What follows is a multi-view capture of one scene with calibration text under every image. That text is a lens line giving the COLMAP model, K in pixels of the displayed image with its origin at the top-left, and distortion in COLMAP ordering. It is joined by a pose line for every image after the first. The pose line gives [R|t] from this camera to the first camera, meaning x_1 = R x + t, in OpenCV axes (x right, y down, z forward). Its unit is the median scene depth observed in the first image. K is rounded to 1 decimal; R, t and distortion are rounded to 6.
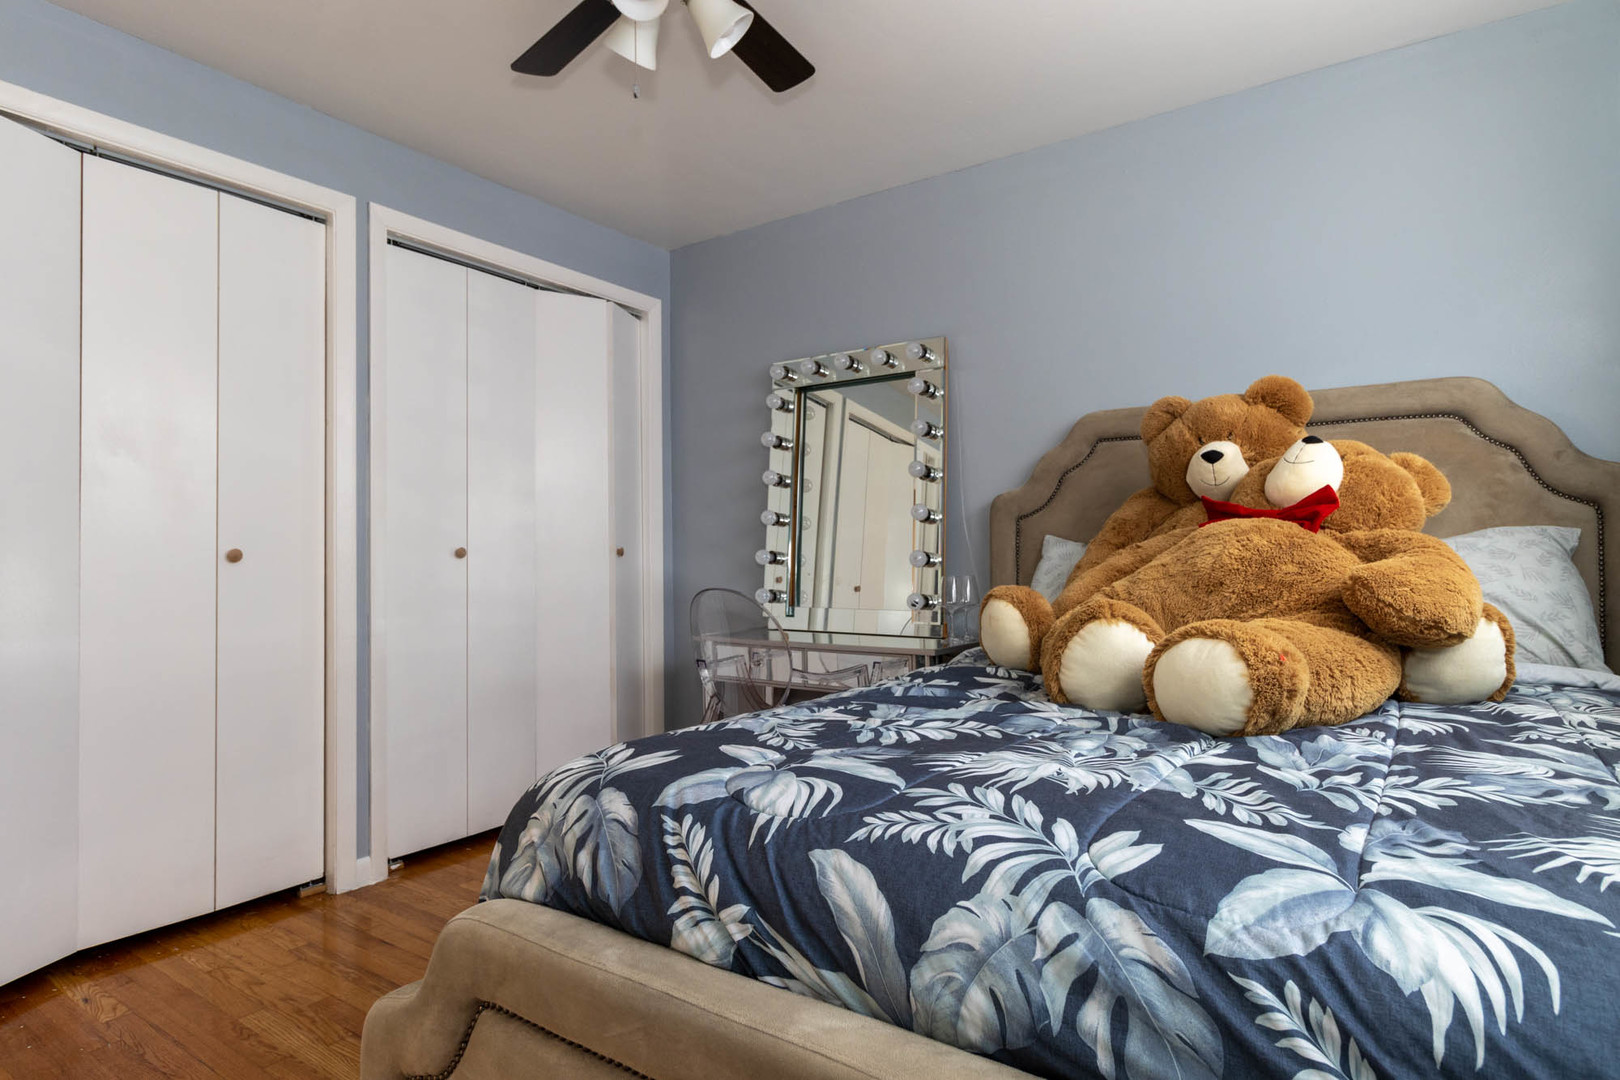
lens RADIAL K [[887.9, 0, 811.9], [0, 887.9, 545.8], [0, 0, 1]] dist [0.003063, 0.002185]
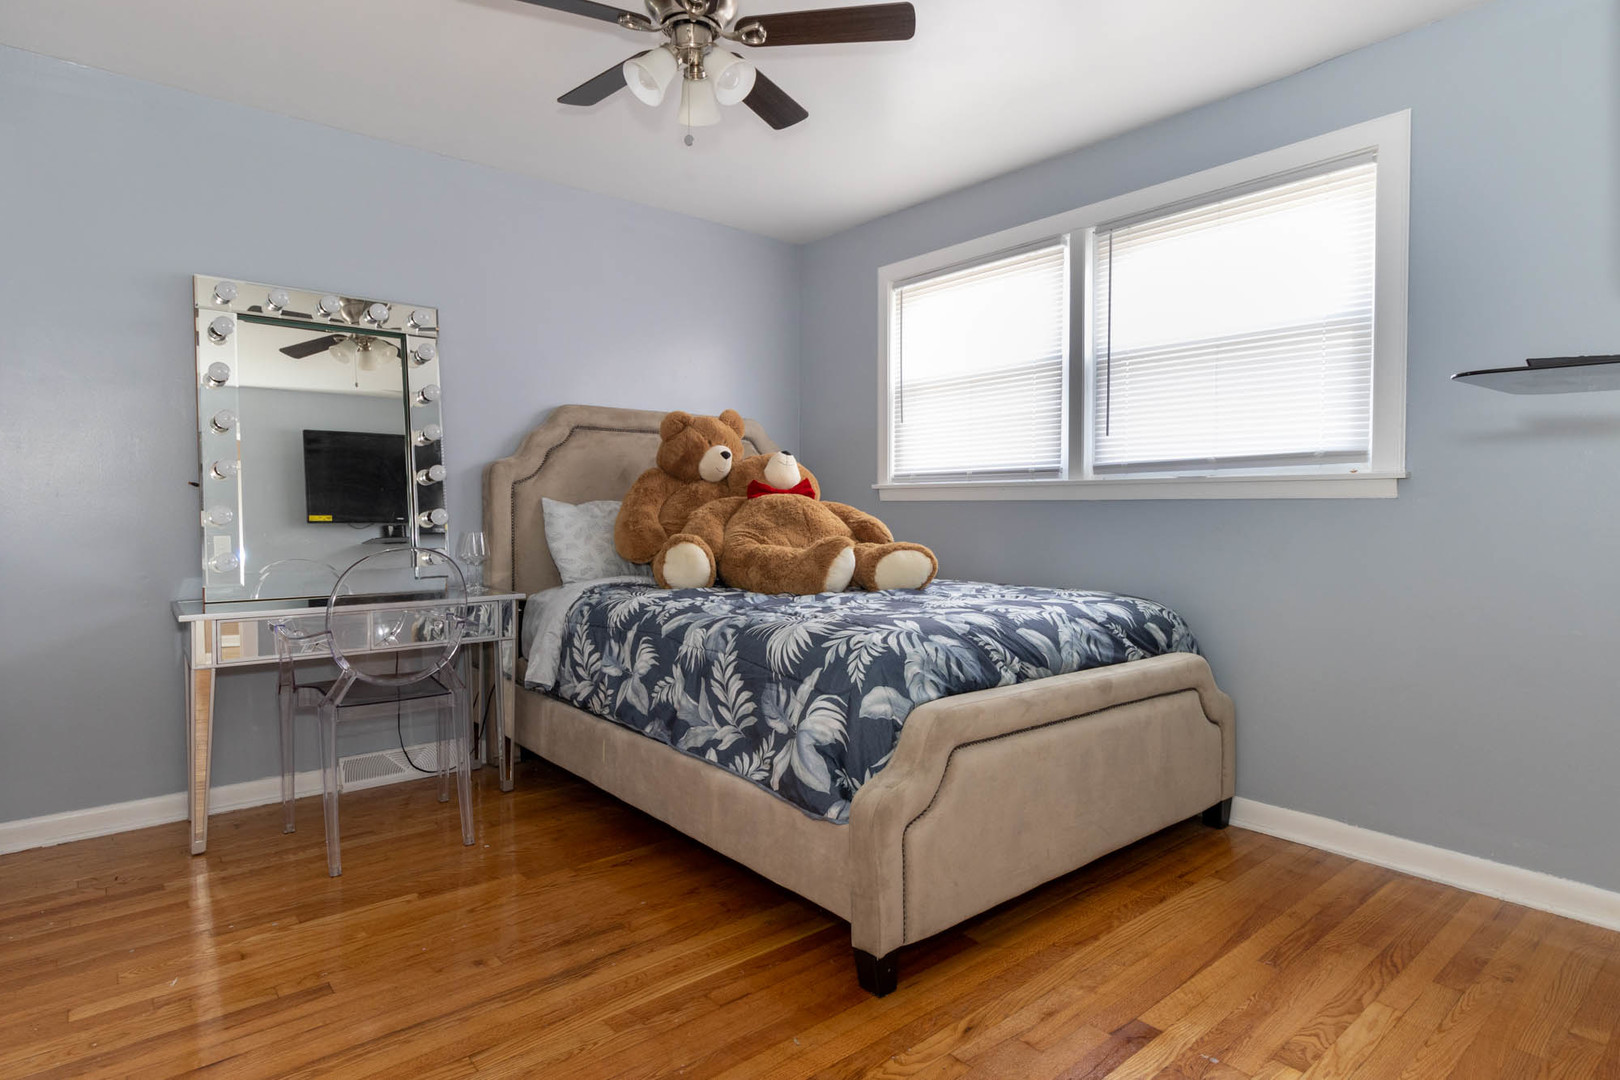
lens RADIAL K [[887.9, 0, 811.4], [0, 887.9, 528.8], [0, 0, 1]] dist [0.003063, 0.002185]
pose [[0.268020, -0.021742, 0.963168, -2.574858], [-0.010130, 0.999626, 0.025384, -0.009381], [-0.963360, -0.016561, 0.267700, 0.880911]]
